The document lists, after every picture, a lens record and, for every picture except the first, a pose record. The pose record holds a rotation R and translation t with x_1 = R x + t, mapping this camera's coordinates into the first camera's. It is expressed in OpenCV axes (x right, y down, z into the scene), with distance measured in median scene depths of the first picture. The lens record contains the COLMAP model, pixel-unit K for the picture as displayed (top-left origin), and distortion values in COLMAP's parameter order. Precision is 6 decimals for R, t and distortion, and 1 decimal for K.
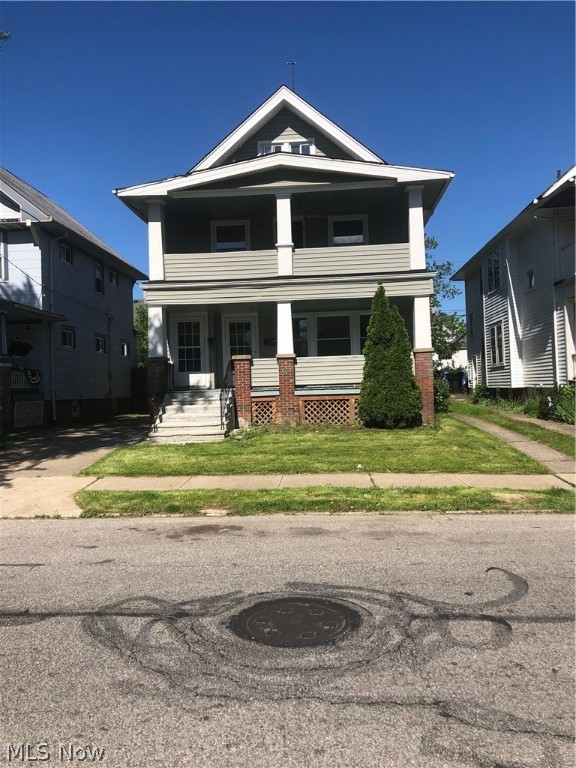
lens RADIAL K [[625.7, 0, 288.0], [0, 625.7, 384.4], [0, 0, 1]] dist [0.029278, -0.009438]
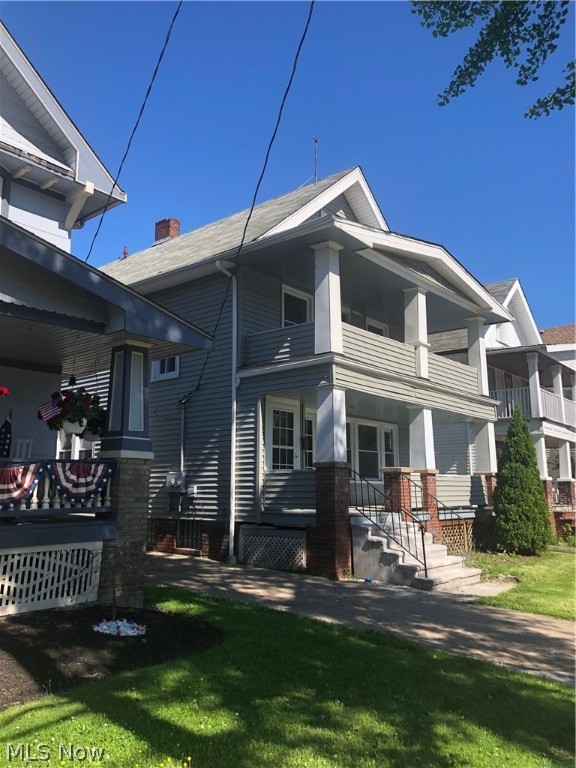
lens RADIAL K [[625.7, 0, 287.8], [0, 625.7, 381.4], [0, 0, 1]] dist [0.029278, -0.009438]
pose [[0.591170, 0.171411, 0.788122, -0.795407], [-0.026458, 0.980751, -0.193461, 0.004412], [-0.806113, 0.093516, 0.584326, 0.639800]]
